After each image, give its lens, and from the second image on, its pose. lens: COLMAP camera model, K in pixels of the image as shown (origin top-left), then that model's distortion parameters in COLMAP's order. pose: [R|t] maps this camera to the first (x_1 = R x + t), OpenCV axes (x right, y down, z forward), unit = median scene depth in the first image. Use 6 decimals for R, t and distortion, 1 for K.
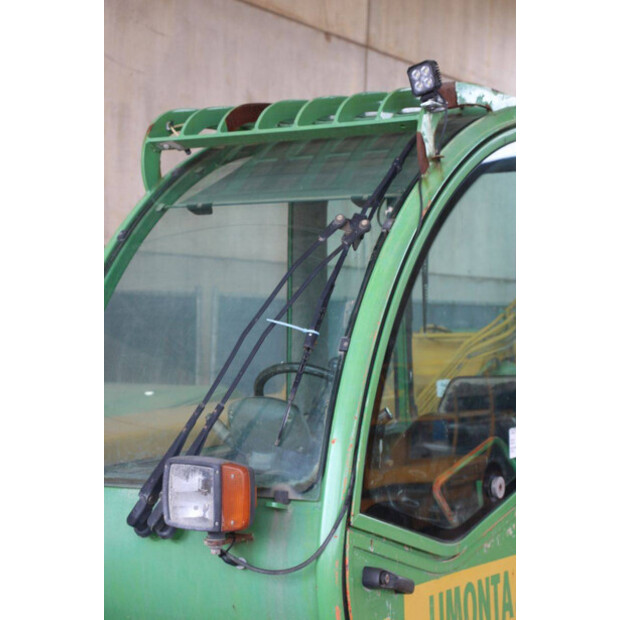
lens RADIAL K [[1407.7, 0, 309.6], [0, 1407.7, 310.2], [0, 0, 1]] dist [0.120660, 0.000000]
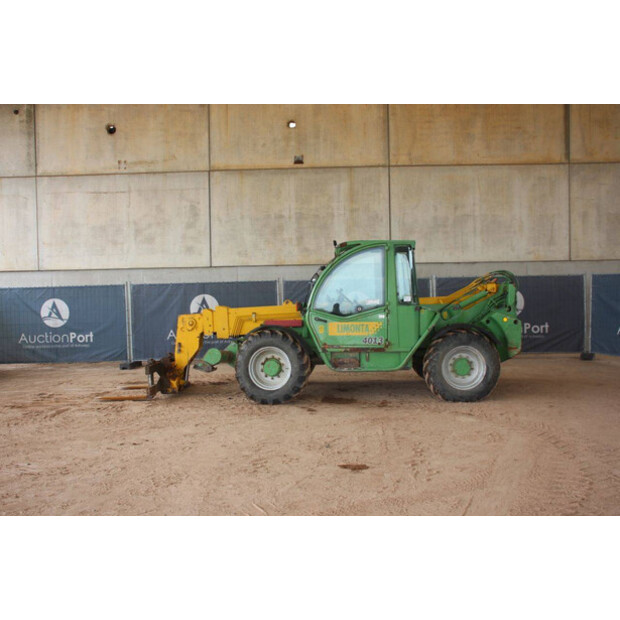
lens RADIAL K [[610.2, 0, 309.5], [0, 610.2, 312.8], [0, 0, 1]] dist [-0.073360, 0.000000]
pose [[0.487159, -0.005676, -0.873295, 2.282411], [0.034814, 0.999310, 0.012925, 0.100990], [0.872619, -0.036699, 0.487021, -0.425019]]
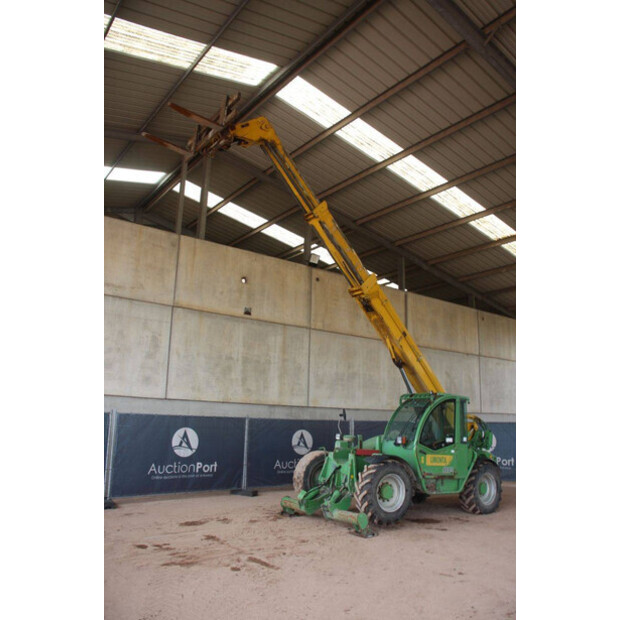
lens RADIAL K [[509.4, 0, 310.4], [0, 509.4, 317.1], [0, 0, 1]] dist [-0.136345, 0.069051]
pose [[0.930309, -0.089882, -0.355592, 0.461727], [0.010105, 0.975421, -0.220119, 0.035374], [0.366637, 0.201186, 0.908351, -1.896959]]
